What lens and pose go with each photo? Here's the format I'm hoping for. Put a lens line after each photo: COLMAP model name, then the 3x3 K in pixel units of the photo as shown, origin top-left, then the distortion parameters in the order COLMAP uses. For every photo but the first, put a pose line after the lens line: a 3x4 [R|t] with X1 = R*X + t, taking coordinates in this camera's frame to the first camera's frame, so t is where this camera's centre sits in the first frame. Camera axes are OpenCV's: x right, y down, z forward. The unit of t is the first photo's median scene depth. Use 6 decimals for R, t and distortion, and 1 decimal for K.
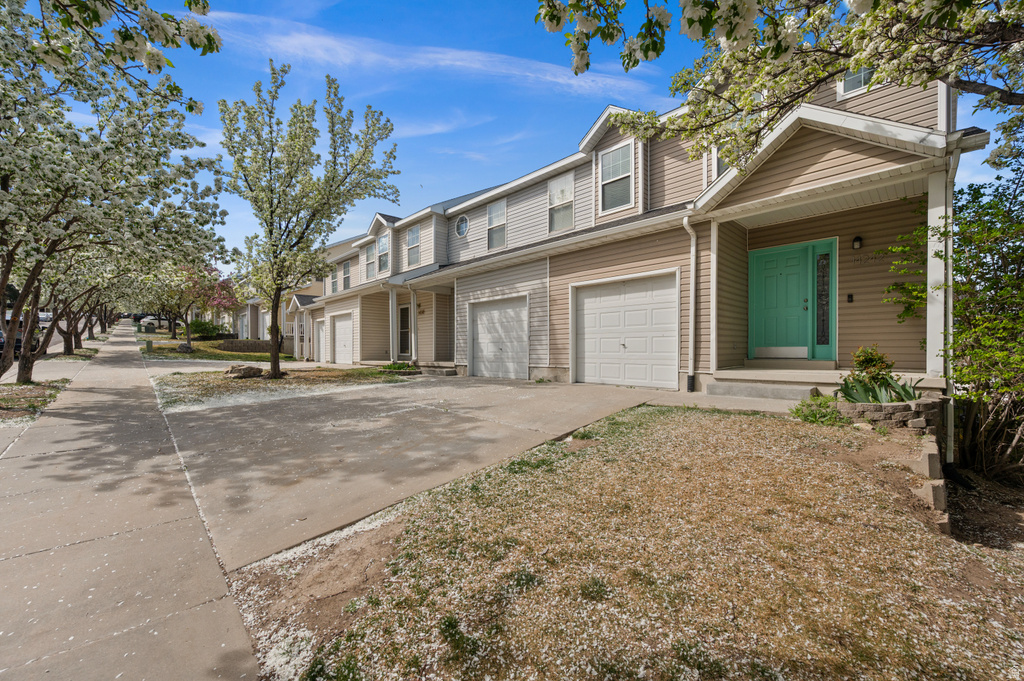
lens RADIAL K [[409.5, 0, 512.3], [0, 409.5, 350.2], [0, 0, 1]] dist [0.001841, 0.000057]
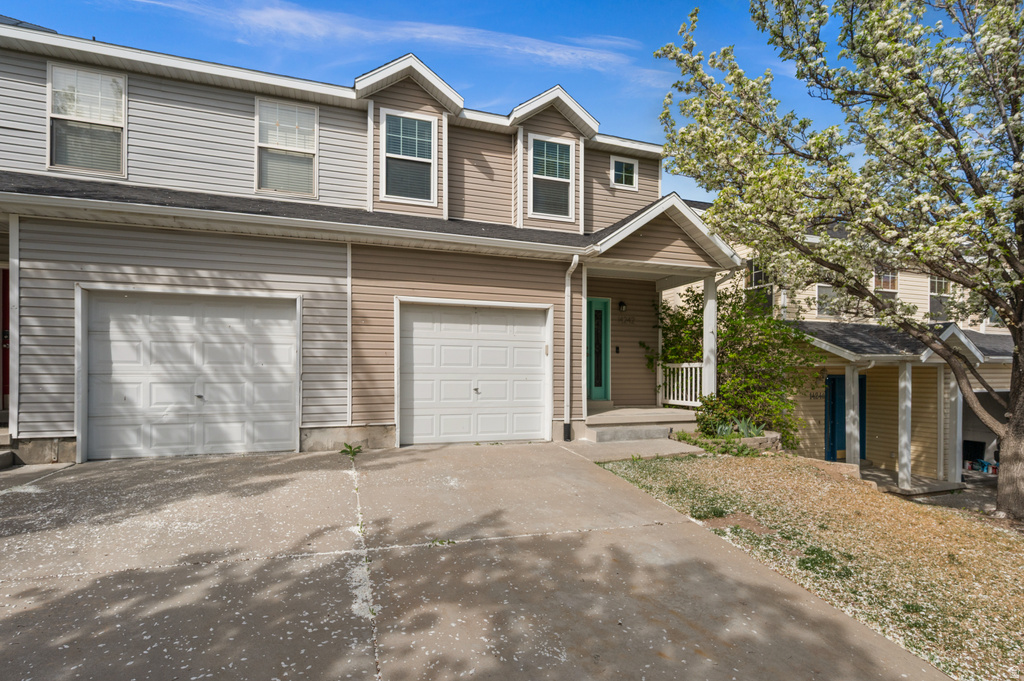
lens RADIAL K [[479.7, 0, 514.9], [0, 479.7, 370.1], [0, 0, 1]] dist [-0.003530, -0.000496]
pose [[0.413783, 0.006457, 0.910353, -0.460055], [-0.007811, 0.999963, -0.003542, -0.041611], [-0.910342, -0.005645, 0.413818, 0.492383]]
